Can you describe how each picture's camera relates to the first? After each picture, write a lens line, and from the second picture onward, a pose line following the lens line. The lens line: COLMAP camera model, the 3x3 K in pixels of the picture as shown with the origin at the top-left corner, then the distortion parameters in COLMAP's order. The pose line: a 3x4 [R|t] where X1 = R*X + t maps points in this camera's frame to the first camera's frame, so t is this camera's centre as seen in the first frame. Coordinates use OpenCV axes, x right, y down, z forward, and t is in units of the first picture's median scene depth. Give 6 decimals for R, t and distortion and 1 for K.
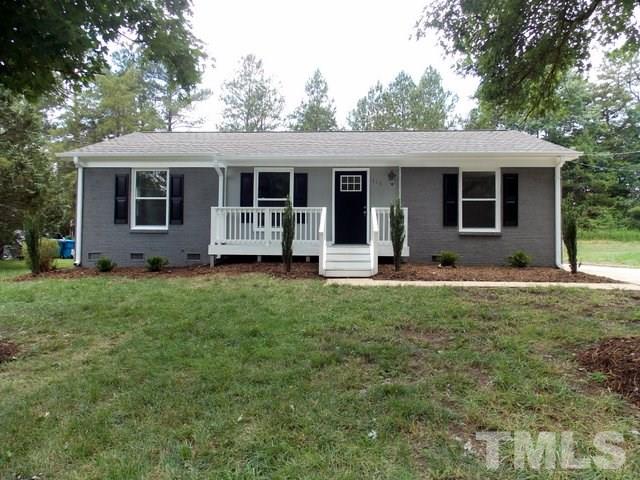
lens RADIAL K [[427.7, 0, 320.0], [0, 427.7, 240.0], [0, 0, 1]] dist [0.003511, -0.000073]
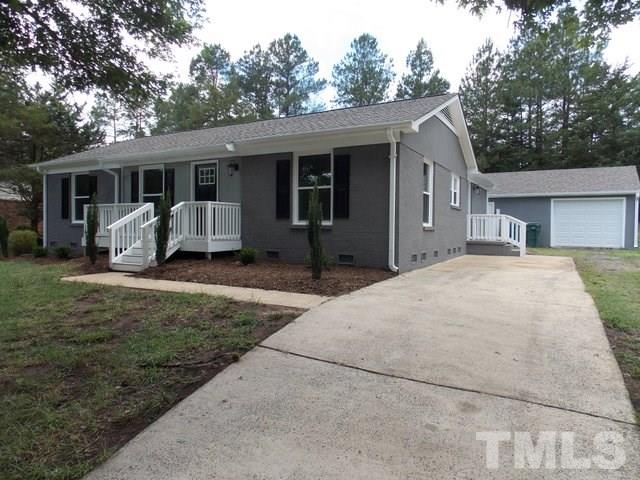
lens RADIAL K [[439.0, 0, 320.0], [0, 439.0, 240.0], [0, 0, 1]] dist [-0.001934, -0.000462]
pose [[0.888473, 0.013602, -0.458727, 0.774754], [0.002077, 0.999431, 0.033658, -0.017829], [0.458923, -0.030857, 0.887940, 0.210476]]
